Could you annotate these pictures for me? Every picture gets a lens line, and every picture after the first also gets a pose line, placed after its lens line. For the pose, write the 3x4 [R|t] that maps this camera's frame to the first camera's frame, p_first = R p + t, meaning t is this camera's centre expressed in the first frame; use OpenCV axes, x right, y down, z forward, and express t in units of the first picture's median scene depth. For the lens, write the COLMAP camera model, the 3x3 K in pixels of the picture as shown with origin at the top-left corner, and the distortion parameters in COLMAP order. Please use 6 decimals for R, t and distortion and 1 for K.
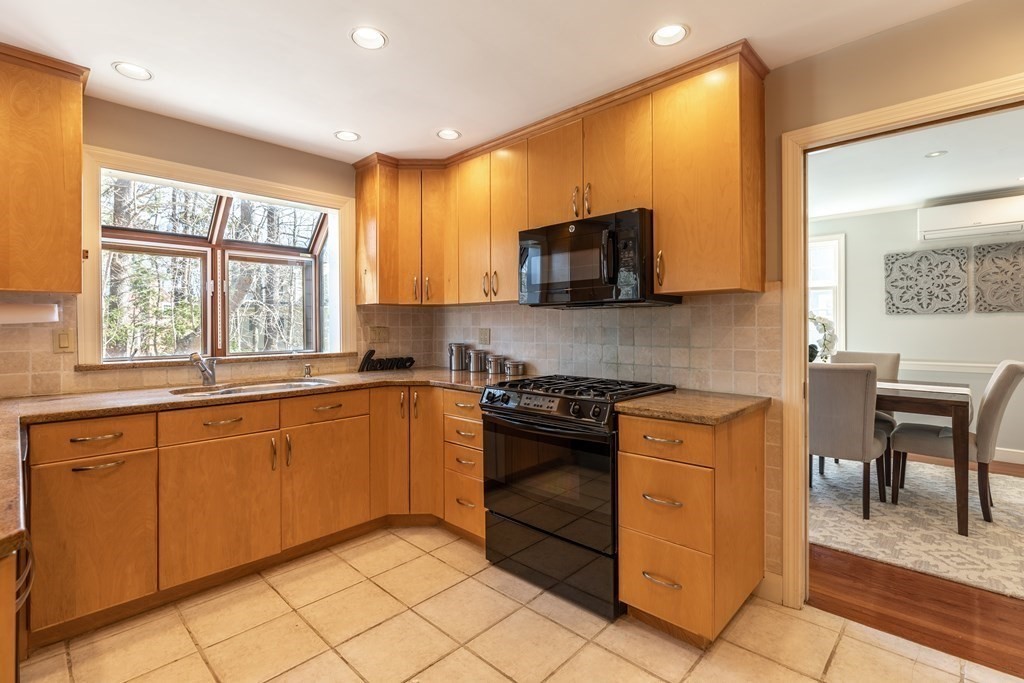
lens RADIAL K [[470.7, 0, 486.3], [0, 470.7, 331.6], [0, 0, 1]] dist [0.003881, -0.000270]
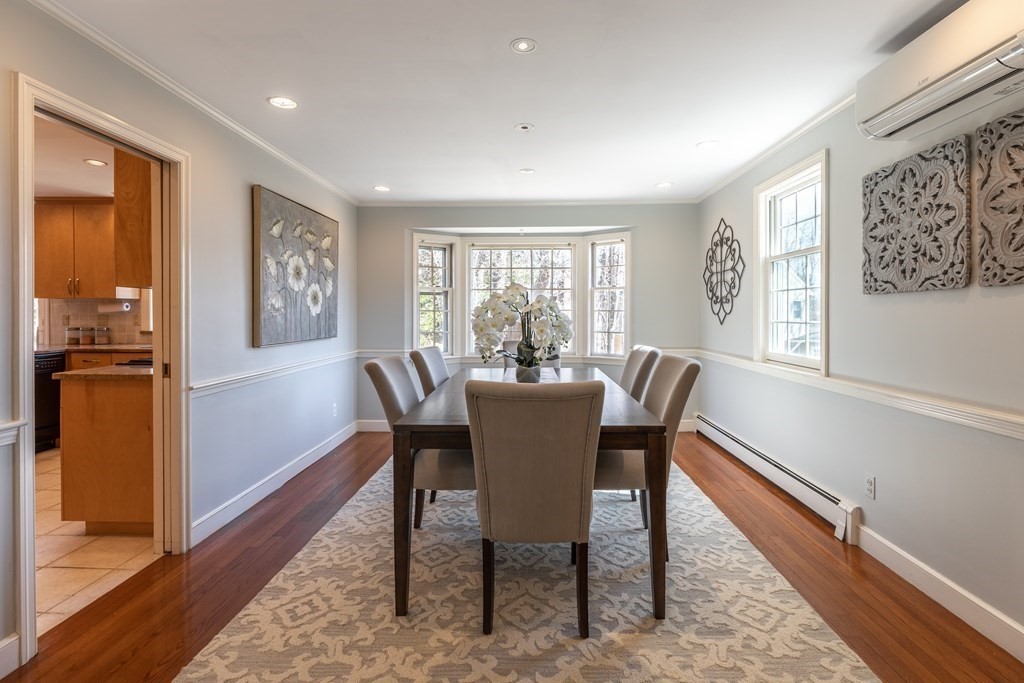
lens RADIAL K [[470.7, 0, 510.4], [0, 470.7, 314.1], [0, 0, 1]] dist [0.003881, -0.000270]
pose [[0.683091, 0.004809, -0.730318, 1.033265], [-0.009803, 0.999949, -0.002585, -0.010454], [0.730268, 0.008925, 0.683103, 0.402111]]
